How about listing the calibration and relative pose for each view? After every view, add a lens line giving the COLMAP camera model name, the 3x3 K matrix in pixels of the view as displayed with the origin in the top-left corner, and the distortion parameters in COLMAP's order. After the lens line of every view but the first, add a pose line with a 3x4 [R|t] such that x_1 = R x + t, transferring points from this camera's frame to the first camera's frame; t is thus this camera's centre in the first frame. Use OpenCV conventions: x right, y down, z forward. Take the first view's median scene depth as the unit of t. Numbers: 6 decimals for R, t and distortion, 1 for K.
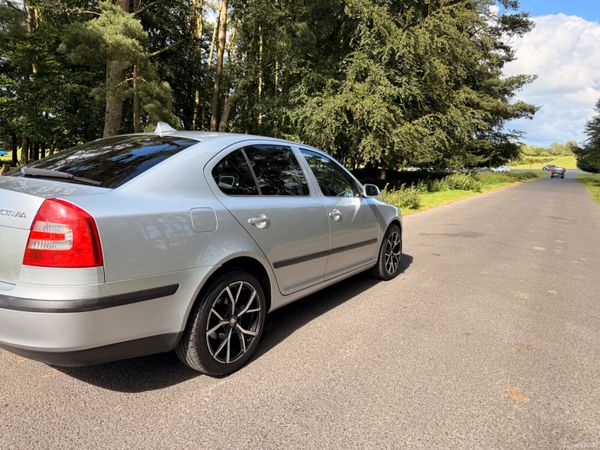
lens RADIAL K [[421.8, 0, 300.0], [0, 421.8, 225.0], [0, 0, 1]] dist [0.088836, -0.127161]
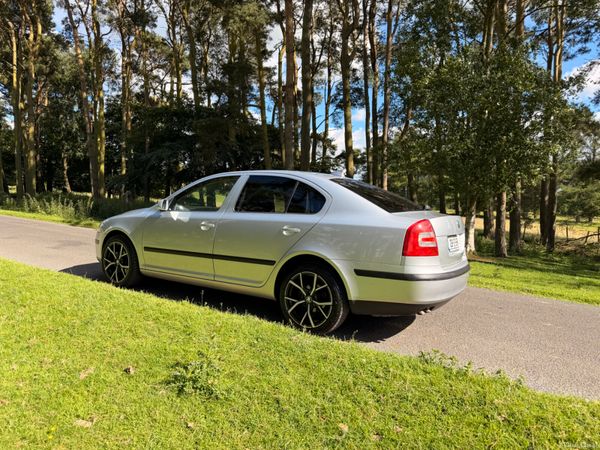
lens RADIAL K [[424.2, 0, 300.0], [0, 424.2, 225.0], [0, 0, 1]] dist [0.042389, -0.052500]
pose [[0.012618, -0.085405, 0.996266, -1.137681], [0.079960, 0.993241, 0.084133, -0.112918], [-0.996718, 0.078600, 0.019362, 0.682443]]
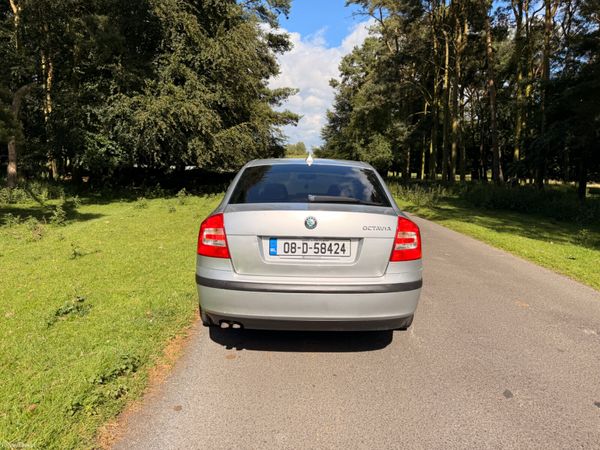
lens RADIAL K [[424.2, 0, 300.0], [0, 424.2, 225.0], [0, 0, 1]] dist [0.042389, -0.052500]
pose [[0.849778, -0.082238, 0.520686, -0.659994], [0.079999, 0.996434, 0.026817, -0.038979], [-0.521035, 0.018866, 0.853327, -0.033440]]
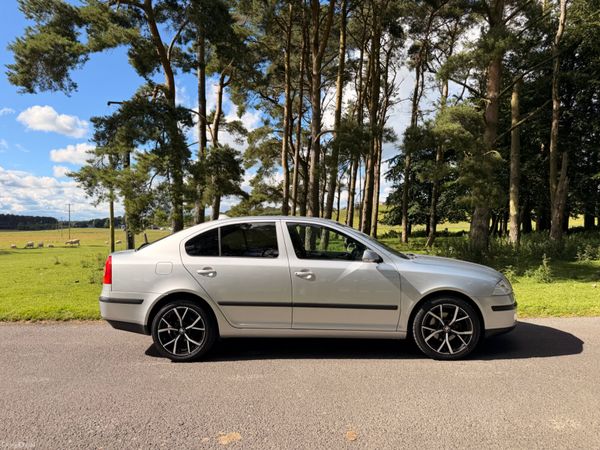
lens RADIAL K [[421.8, 0, 300.0], [0, 421.8, 225.0], [0, 0, 1]] dist [0.088836, -0.127161]
pose [[0.481916, -0.053784, -0.874565, 0.866602], [-0.084578, 0.990598, -0.107525, -0.026115], [0.872126, 0.125787, 0.472836, 0.306918]]
